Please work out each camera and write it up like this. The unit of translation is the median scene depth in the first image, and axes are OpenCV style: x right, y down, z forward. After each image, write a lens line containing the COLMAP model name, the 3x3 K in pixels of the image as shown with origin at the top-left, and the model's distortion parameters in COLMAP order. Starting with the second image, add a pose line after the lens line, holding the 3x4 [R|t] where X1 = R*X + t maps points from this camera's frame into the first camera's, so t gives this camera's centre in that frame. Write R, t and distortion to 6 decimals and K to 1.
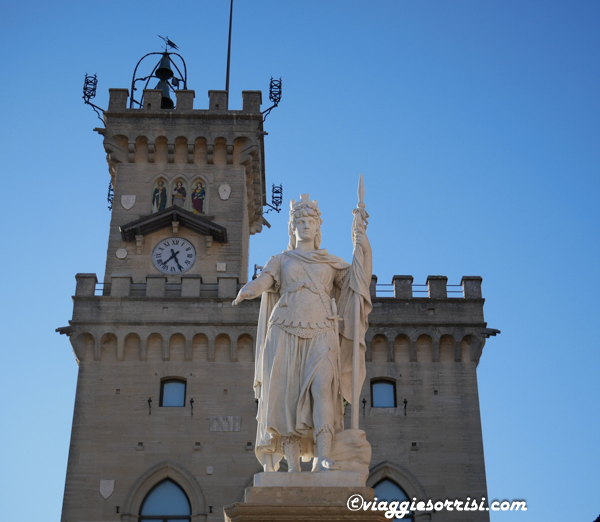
lens RADIAL K [[1084.3, 0, 346.1], [0, 1084.3, 244.7], [0, 0, 1]] dist [-0.000772, 0.000000]
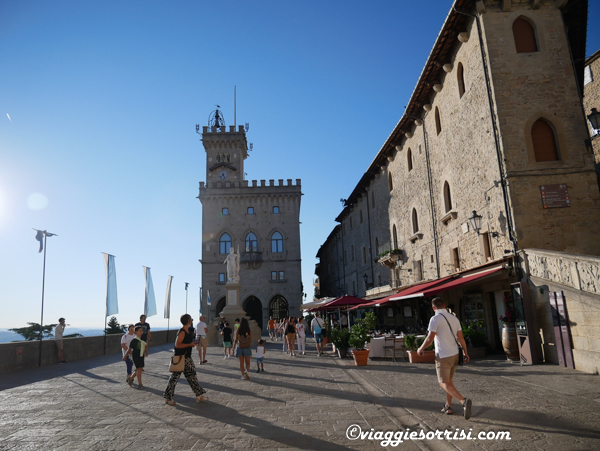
lens RADIAL K [[424.3, 0, 299.4], [0, 424.3, 222.8], [0, 0, 1]] dist [-0.048763, -0.000571]
pose [[0.999703, -0.022456, -0.009434, 0.131554], [0.024299, 0.946251, 0.322519, -0.320975], [0.001684, -0.322653, 0.946516, -0.522122]]
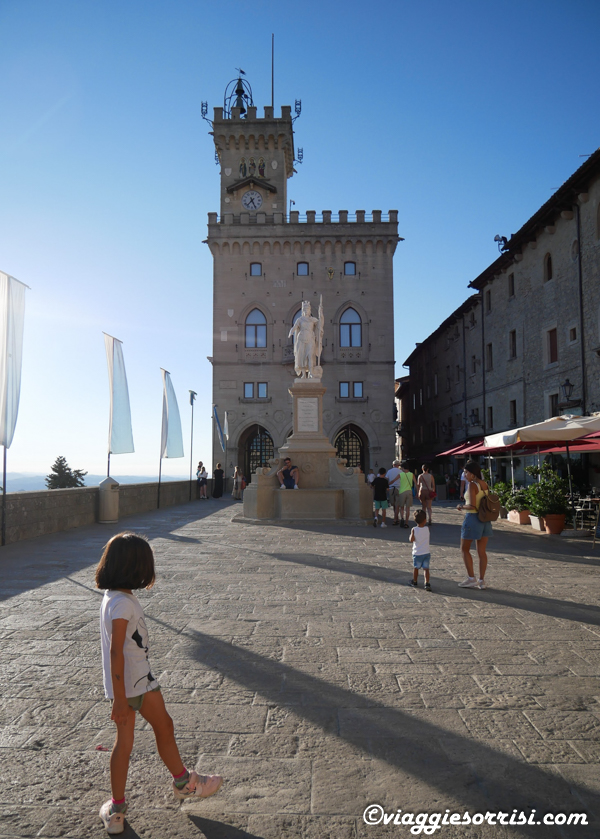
lens RADIAL K [[629.6, 0, 298.9], [0, 629.6, 421.0], [0, 0, 1]] dist [-0.044199, 0.002923]
pose [[0.997421, 0.009881, -0.071086, 0.023609], [0.023671, 0.889759, 0.455815, -0.164888], [0.067754, -0.456323, 0.887231, -0.274694]]
